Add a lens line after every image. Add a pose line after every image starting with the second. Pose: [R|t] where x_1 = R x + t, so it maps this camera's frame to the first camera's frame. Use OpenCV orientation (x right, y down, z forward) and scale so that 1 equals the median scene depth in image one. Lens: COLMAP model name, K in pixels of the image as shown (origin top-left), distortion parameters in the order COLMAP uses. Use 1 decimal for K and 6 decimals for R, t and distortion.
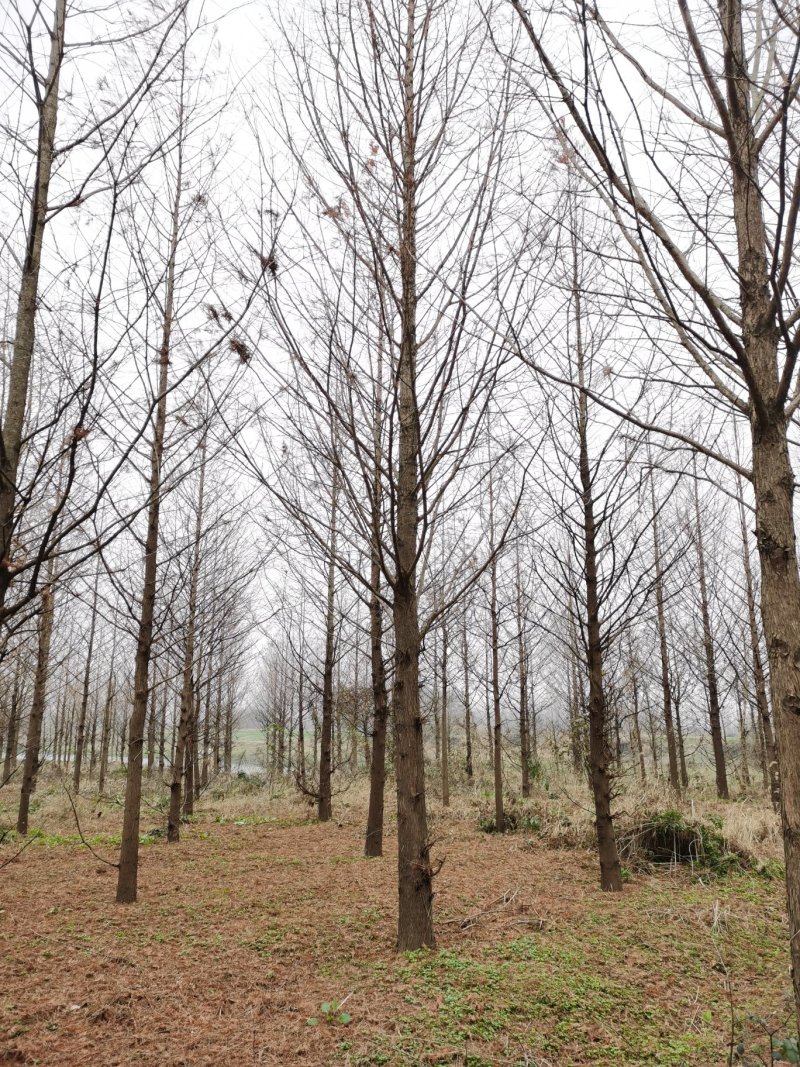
lens RADIAL K [[793.4, 0, 400.0], [0, 793.4, 533.5], [0, 0, 1]] dist [0.030579, -0.001078]
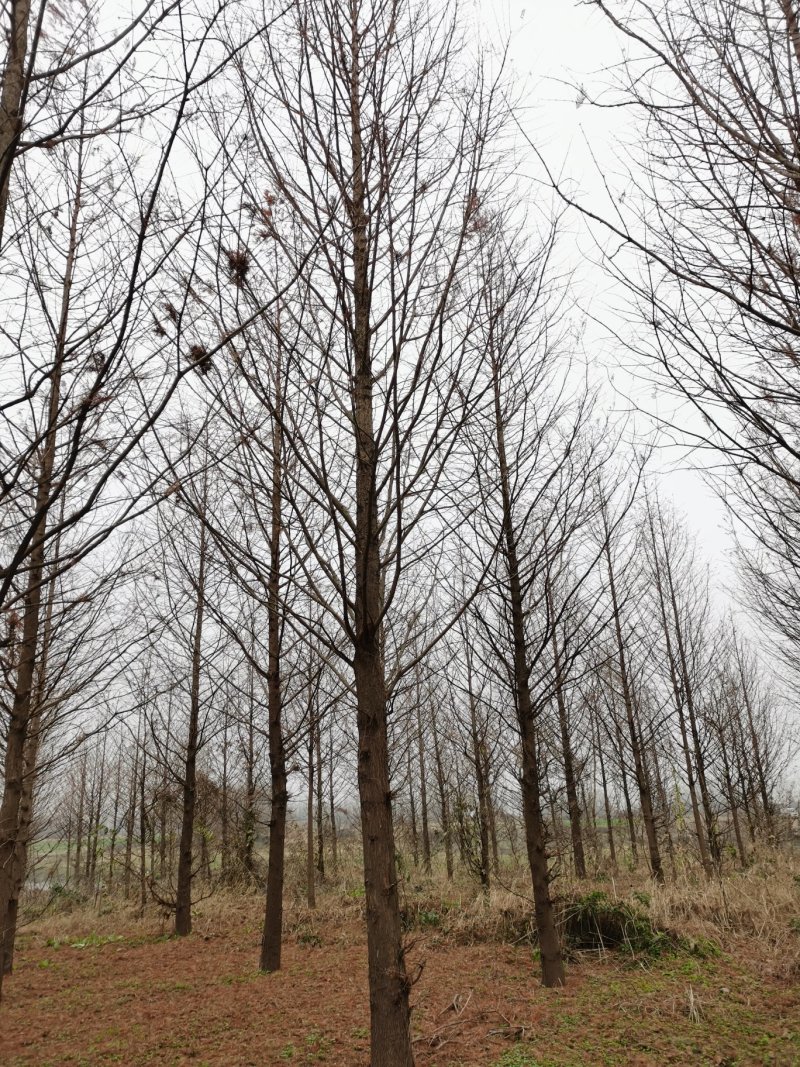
lens RADIAL K [[803.5, 0, 400.0], [0, 803.5, 533.5], [0, 0, 1]] dist [0.027886, -0.005667]
pose [[0.977255, 0.027786, 0.210241, -0.105238], [-0.005651, 0.994440, -0.105158, 0.029610], [-0.211994, 0.101578, 0.971978, 0.080544]]
